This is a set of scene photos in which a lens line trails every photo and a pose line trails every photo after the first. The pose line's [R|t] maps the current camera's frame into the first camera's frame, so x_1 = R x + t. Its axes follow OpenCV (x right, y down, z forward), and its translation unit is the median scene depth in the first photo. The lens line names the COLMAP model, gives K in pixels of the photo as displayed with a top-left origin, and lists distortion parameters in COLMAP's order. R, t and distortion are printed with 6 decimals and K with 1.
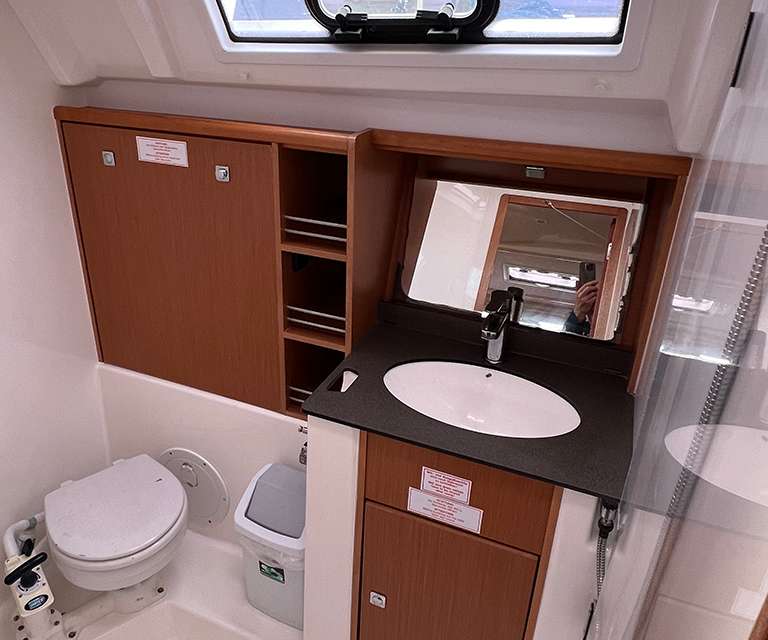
lens RADIAL K [[570.5, 0, 383.7], [0, 570.5, 273.6], [0, 0, 1]] dist [-0.002938, -0.002852]
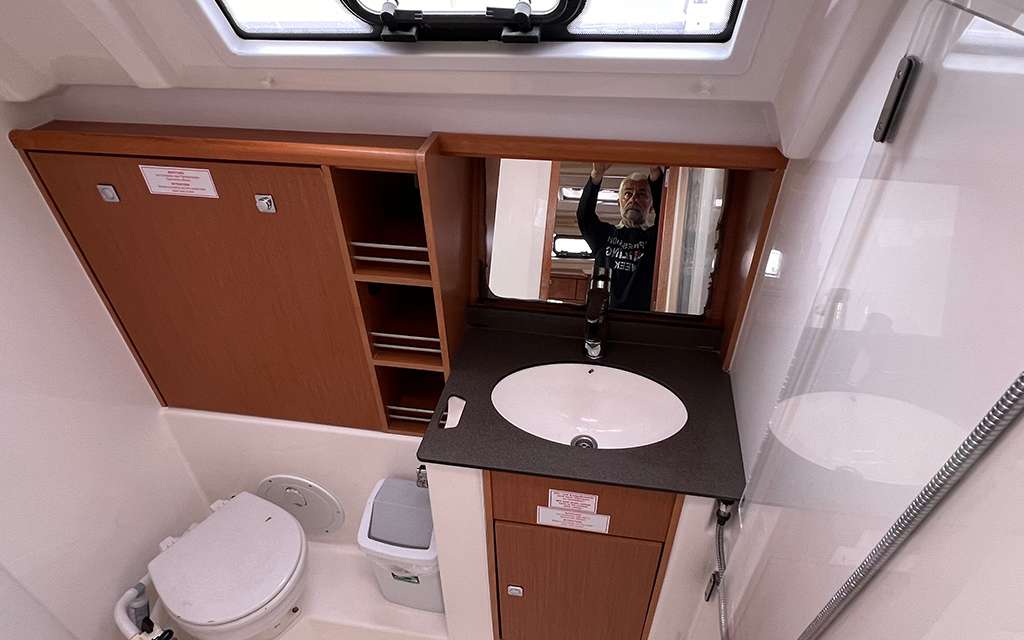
lens RADIAL K [[559.4, 0, 536.3], [0, 559.4, 320.3], [0, 0, 1]] dist [-0.001449, -0.001224]
pose [[0.974297, -0.162065, 0.156462, -0.052685], [0.117667, 0.958409, 0.260012, -0.183379], [-0.192093, -0.234919, 0.952845, 0.102916]]
